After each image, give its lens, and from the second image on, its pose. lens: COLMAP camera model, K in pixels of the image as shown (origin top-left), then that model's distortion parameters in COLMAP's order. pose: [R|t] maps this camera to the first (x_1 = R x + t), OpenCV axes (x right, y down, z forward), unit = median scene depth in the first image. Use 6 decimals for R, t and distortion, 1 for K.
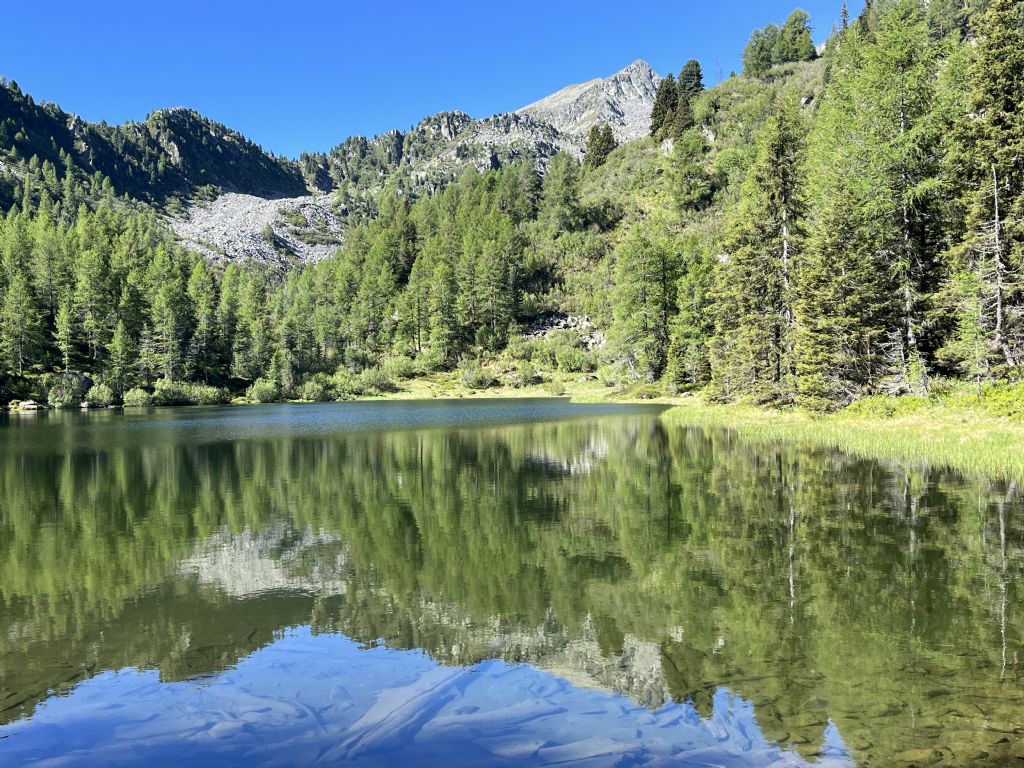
lens RADIAL K [[1107.3, 0, 512.0], [0, 1107.3, 384.0], [0, 0, 1]] dist [0.071596, -0.011545]
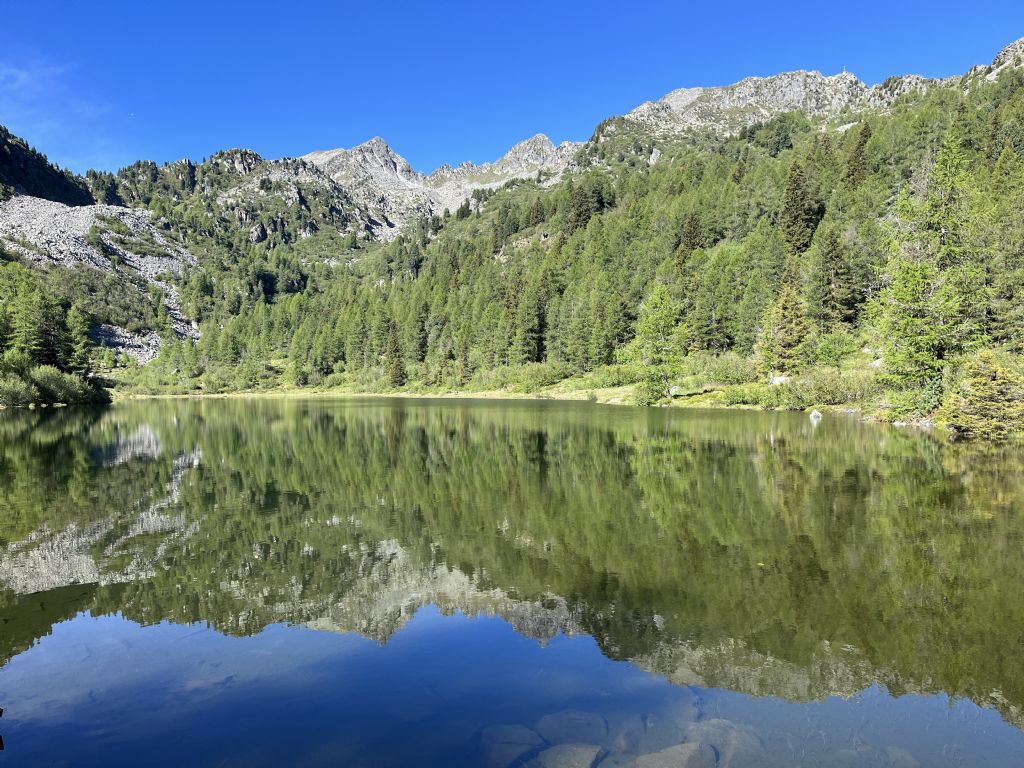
lens RADIAL K [[773.6, 0, 516.5], [0, 773.6, 388.0], [0, 0, 1]] dist [0.071416, -0.090893]
pose [[0.928384, 0.011936, 0.371430, -0.098124], [-0.010432, 0.999927, -0.006058, -0.013428], [-0.371475, 0.001749, 0.928441, 0.223189]]
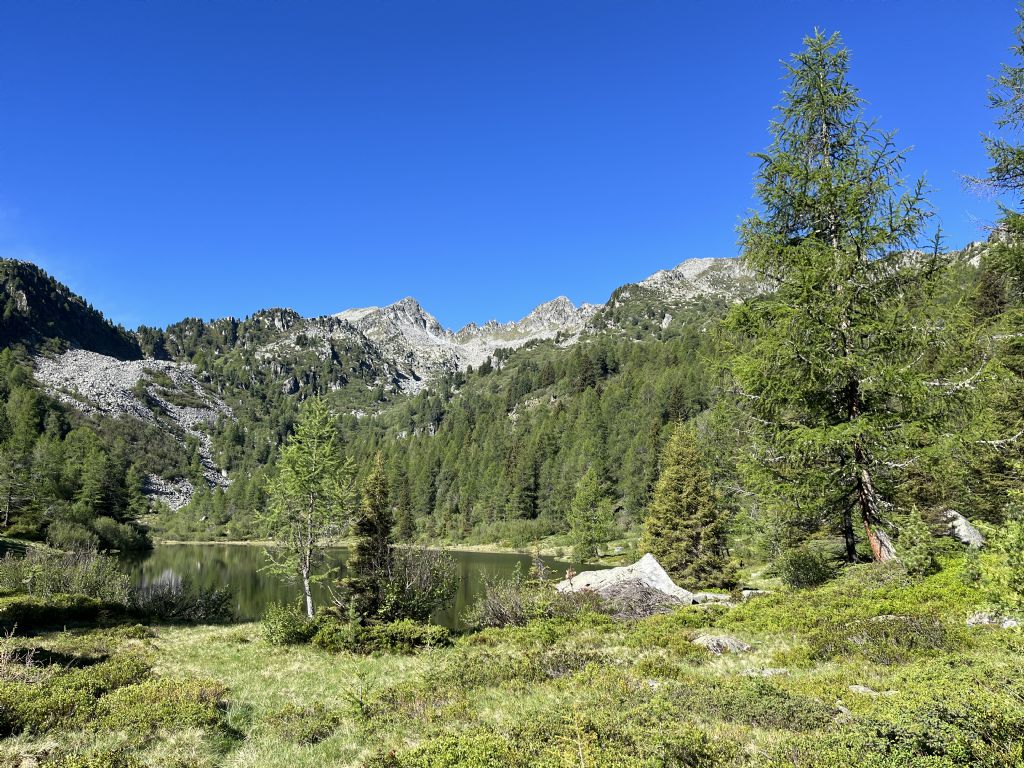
lens RADIAL K [[773.2, 0, 515.7], [0, 773.2, 396.1], [0, 0, 1]] dist [0.061281, -0.076520]
pose [[0.938297, 0.095363, 0.332423, -0.099203], [-0.033831, 0.981929, -0.186199, -0.014167], [-0.344172, 0.163464, 0.924568, 0.205536]]
